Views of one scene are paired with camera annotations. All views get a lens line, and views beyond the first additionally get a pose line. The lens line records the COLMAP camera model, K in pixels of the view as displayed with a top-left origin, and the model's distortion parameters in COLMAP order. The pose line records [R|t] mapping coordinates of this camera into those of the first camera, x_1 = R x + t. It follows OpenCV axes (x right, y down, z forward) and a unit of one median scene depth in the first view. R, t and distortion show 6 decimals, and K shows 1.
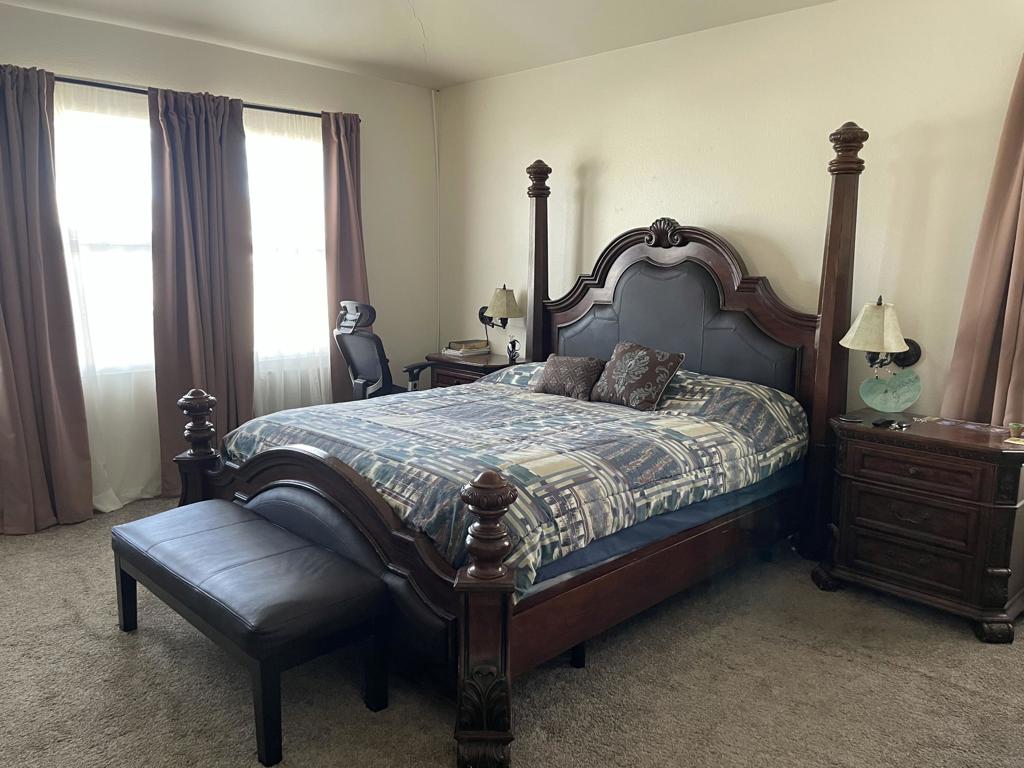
lens RADIAL K [[768.9, 0, 515.1], [0, 768.9, 386.1], [0, 0, 1]] dist [0.082827, -0.102204]
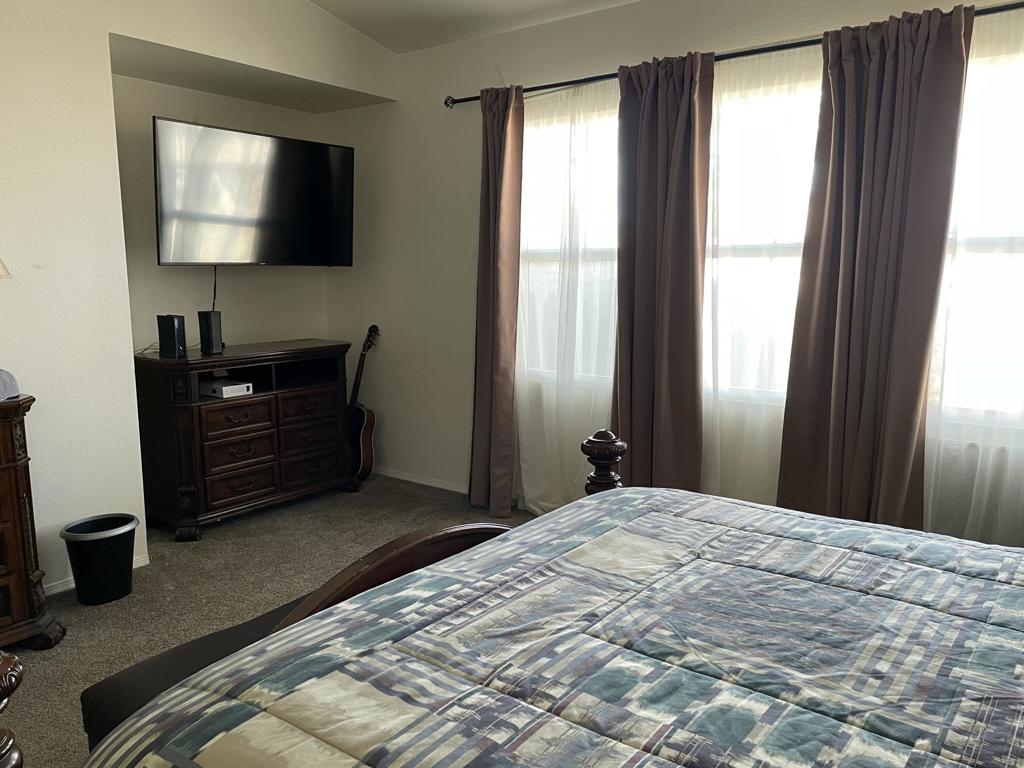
lens RADIAL K [[768.9, 0, 516.1], [0, 768.9, 380.2], [0, 0, 1]] dist [0.082827, -0.102204]
pose [[0.134446, 0.145618, -0.980163, 0.283253], [-0.157087, 0.979768, 0.124013, -0.106389], [0.978391, 0.137298, 0.154600, 0.662098]]
